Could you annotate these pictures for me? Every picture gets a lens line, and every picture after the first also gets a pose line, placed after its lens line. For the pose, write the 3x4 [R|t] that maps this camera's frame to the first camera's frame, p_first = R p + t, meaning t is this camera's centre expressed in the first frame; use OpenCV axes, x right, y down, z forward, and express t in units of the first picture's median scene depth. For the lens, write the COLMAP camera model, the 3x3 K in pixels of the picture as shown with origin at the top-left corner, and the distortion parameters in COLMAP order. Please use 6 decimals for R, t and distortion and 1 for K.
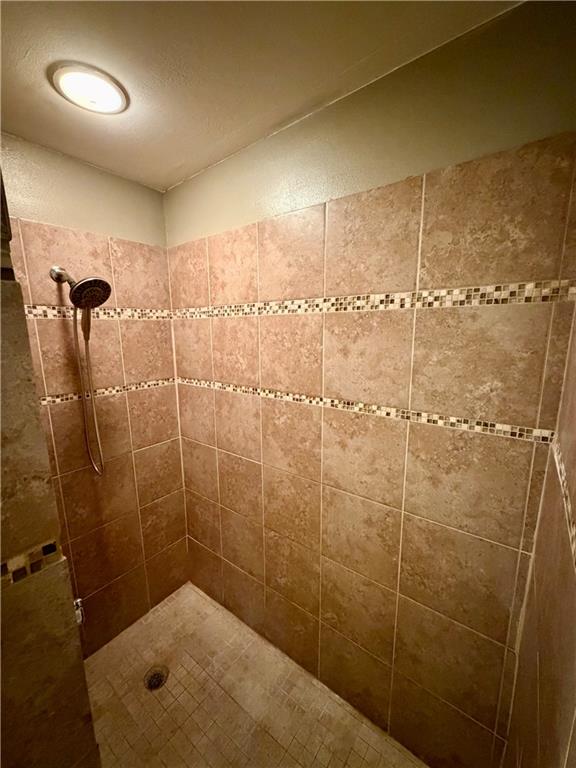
lens RADIAL K [[310.6, 0, 290.0], [0, 310.6, 385.9], [0, 0, 1]] dist [-0.000739, 0.000109]
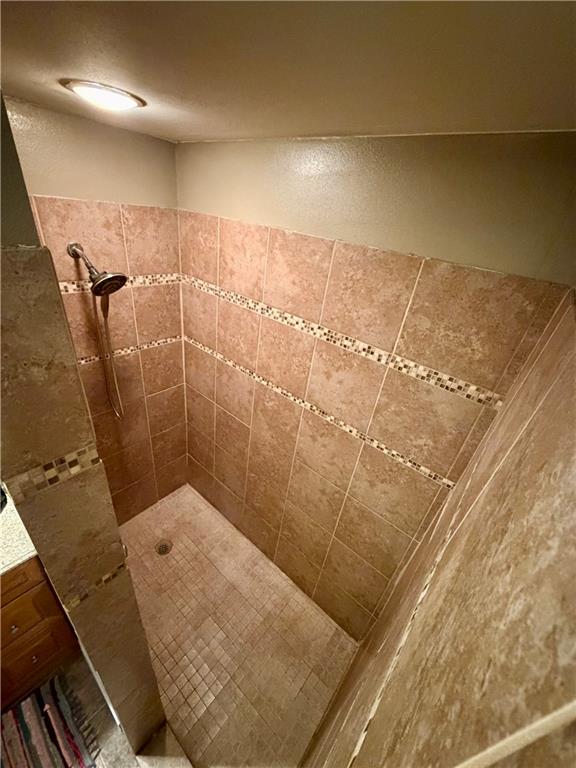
lens RADIAL K [[305.5, 0, 289.9], [0, 305.5, 382.7], [0, 0, 1]] dist [-0.001897, 0.000117]
pose [[0.989282, 0.142758, 0.030676, 0.001011], [-0.144877, 0.933466, 0.328103, -0.370255], [0.018204, -0.329031, 0.944144, -0.098130]]
